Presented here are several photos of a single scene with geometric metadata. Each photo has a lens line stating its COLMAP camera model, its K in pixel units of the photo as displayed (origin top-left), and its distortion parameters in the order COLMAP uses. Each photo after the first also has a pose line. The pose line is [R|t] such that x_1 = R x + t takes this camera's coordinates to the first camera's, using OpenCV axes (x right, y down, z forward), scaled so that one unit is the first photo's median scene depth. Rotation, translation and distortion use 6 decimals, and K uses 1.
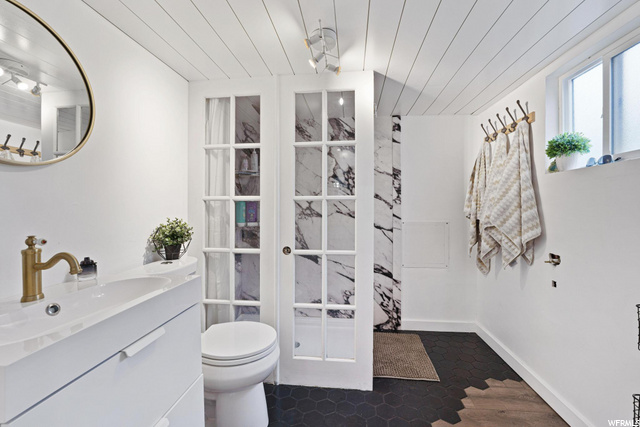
lens RADIAL K [[269.9, 0, 321.0], [0, 269.9, 216.3], [0, 0, 1]] dist [-0.002013, -0.000274]
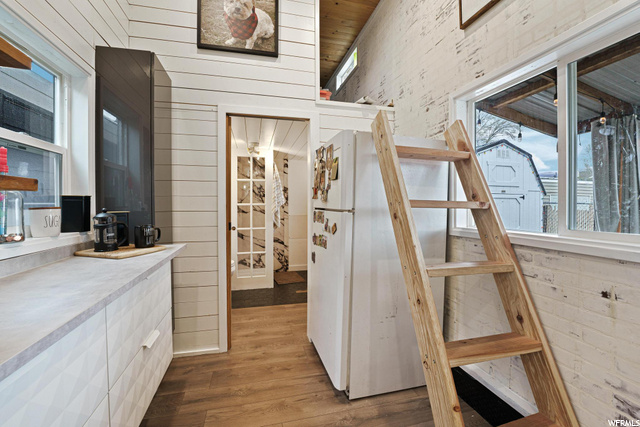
lens RADIAL K [[267.9, 0, 320.5], [0, 267.9, 206.8], [0, 0, 1]] dist [-0.024565, -0.000049]
pose [[0.936323, -0.002306, 0.351131, -0.159211], [0.004550, 0.999974, -0.005566, -0.026147], [-0.351110, 0.006810, 0.936310, -0.875747]]
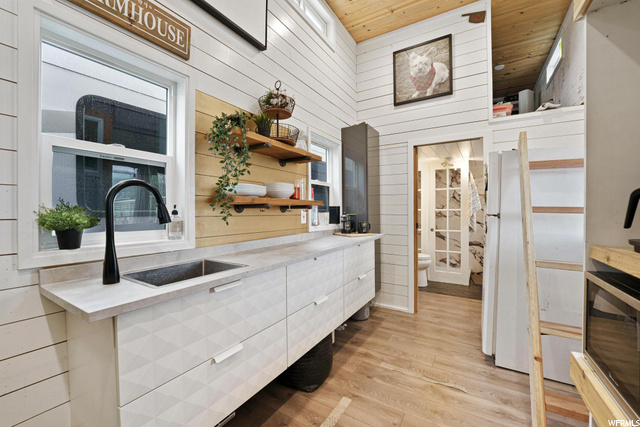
lens RADIAL K [[267.9, 0, 320.5], [0, 267.9, 206.8], [0, 0, 1]] dist [-0.024565, -0.000049]
pose [[0.904702, -0.009348, -0.425943, -0.001193], [-0.001781, 0.999668, -0.025721, -0.022685], [0.426042, 0.024028, 0.904384, -1.270748]]
